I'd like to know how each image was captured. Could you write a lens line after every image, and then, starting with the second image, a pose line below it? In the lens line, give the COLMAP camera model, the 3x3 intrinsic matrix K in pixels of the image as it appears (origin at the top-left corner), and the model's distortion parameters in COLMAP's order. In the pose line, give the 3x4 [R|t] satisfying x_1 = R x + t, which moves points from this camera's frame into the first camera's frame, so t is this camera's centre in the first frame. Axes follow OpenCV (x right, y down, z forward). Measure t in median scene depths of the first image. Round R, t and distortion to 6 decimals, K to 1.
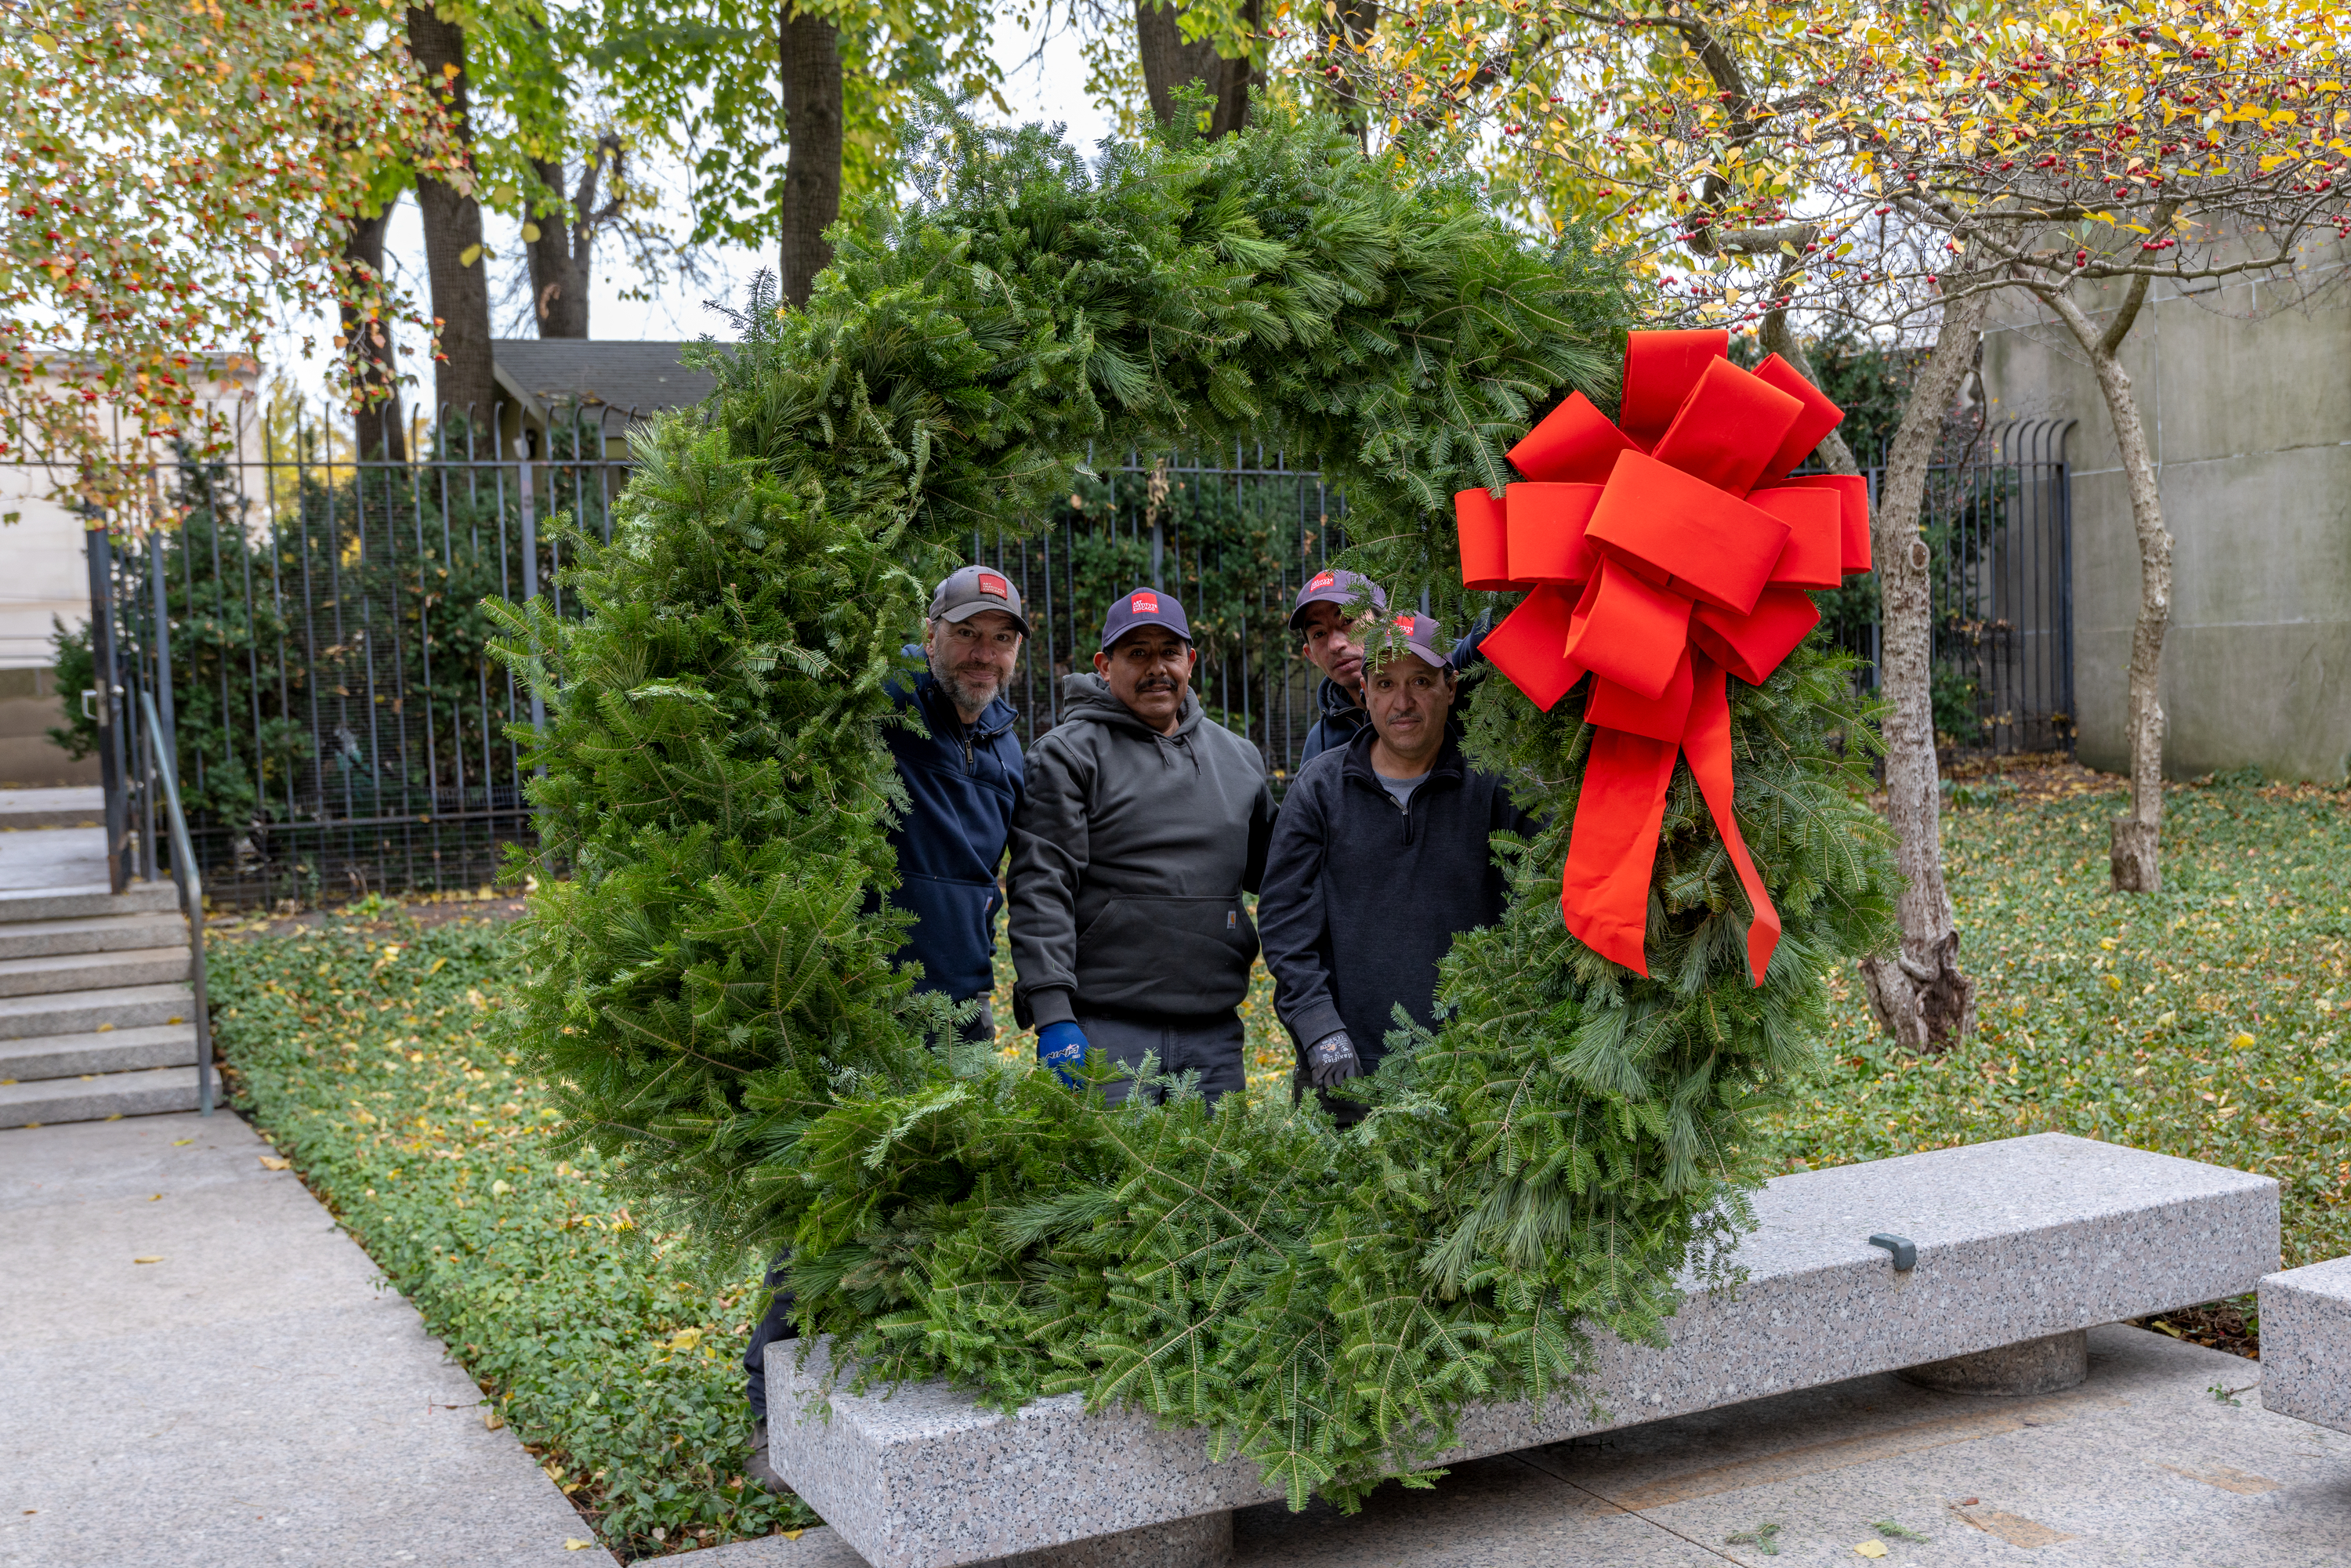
lens RADIAL K [[2433.2, 0, 1169.4], [0, 2433.2, 796.1], [0, 0, 1]] dist [-0.016978, 0.000000]
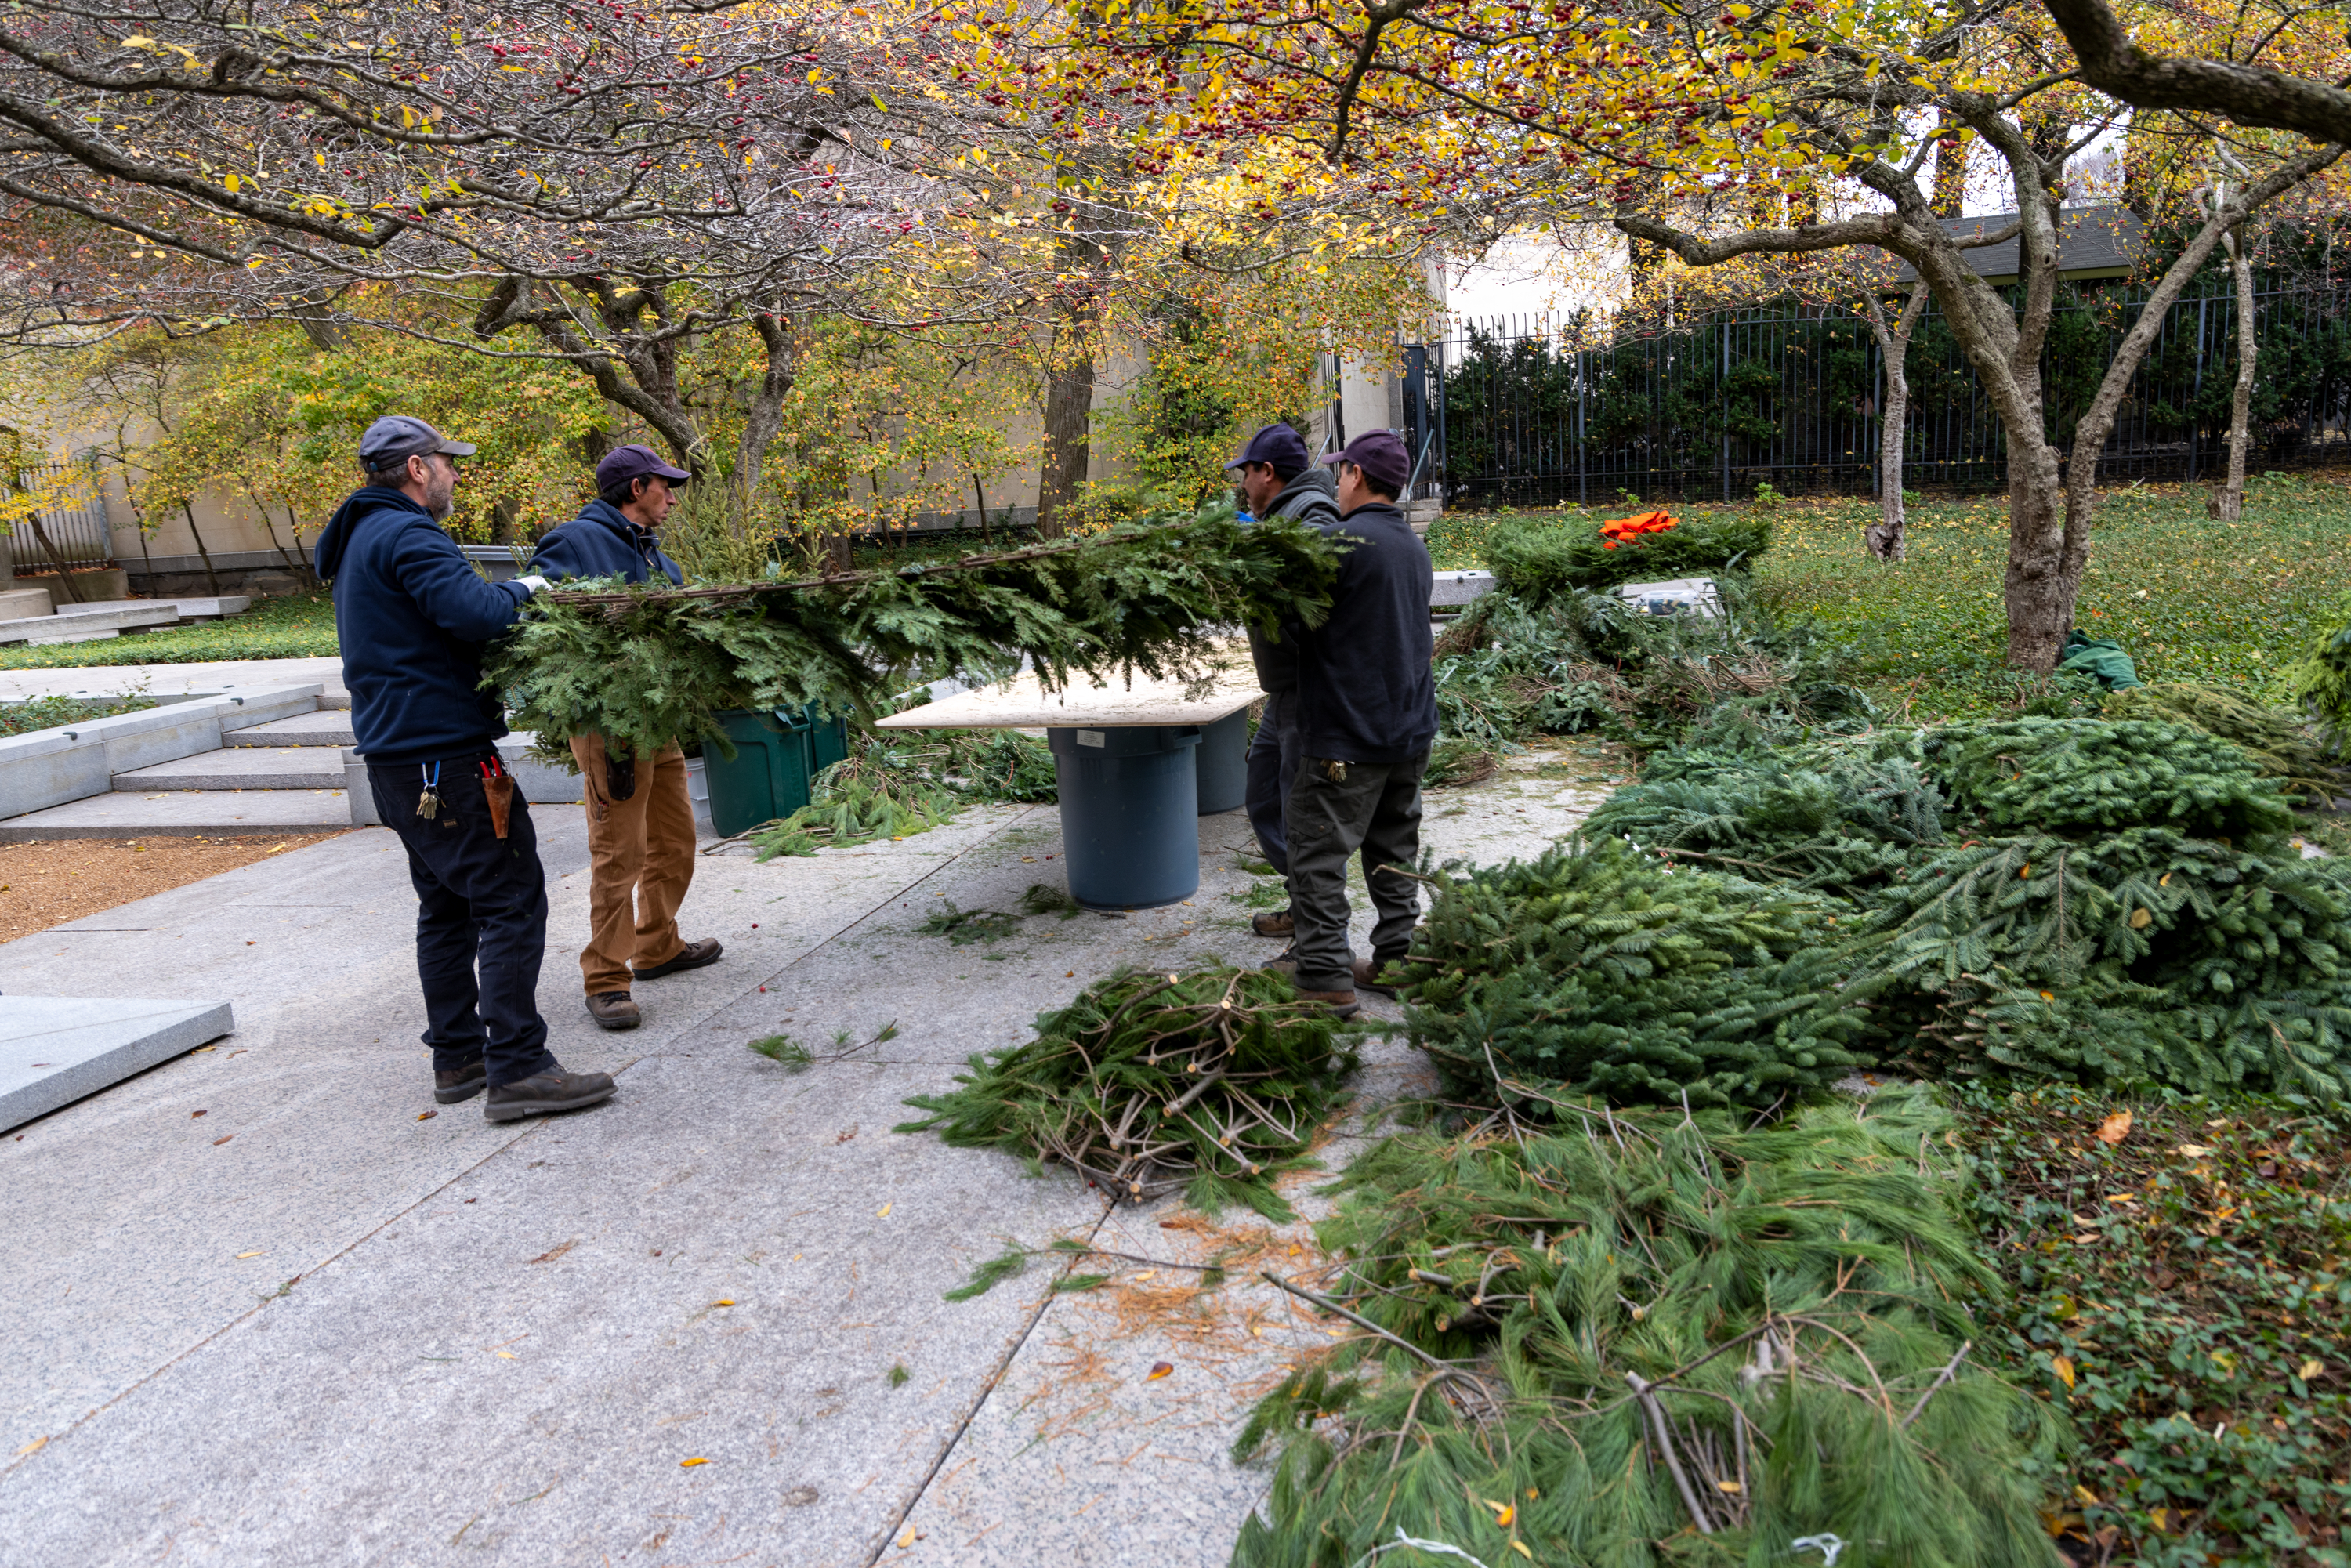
lens RADIAL K [[1773.3, 0, 1181.4], [0, 1773.3, 799.8], [0, 0, 1]] dist [-0.002180, -0.012215]
pose [[0.753628, 0.128689, -0.644581, 0.781405], [-0.010784, 0.982936, 0.183631, 0.004473], [0.657213, -0.131438, 0.742156, -0.804980]]
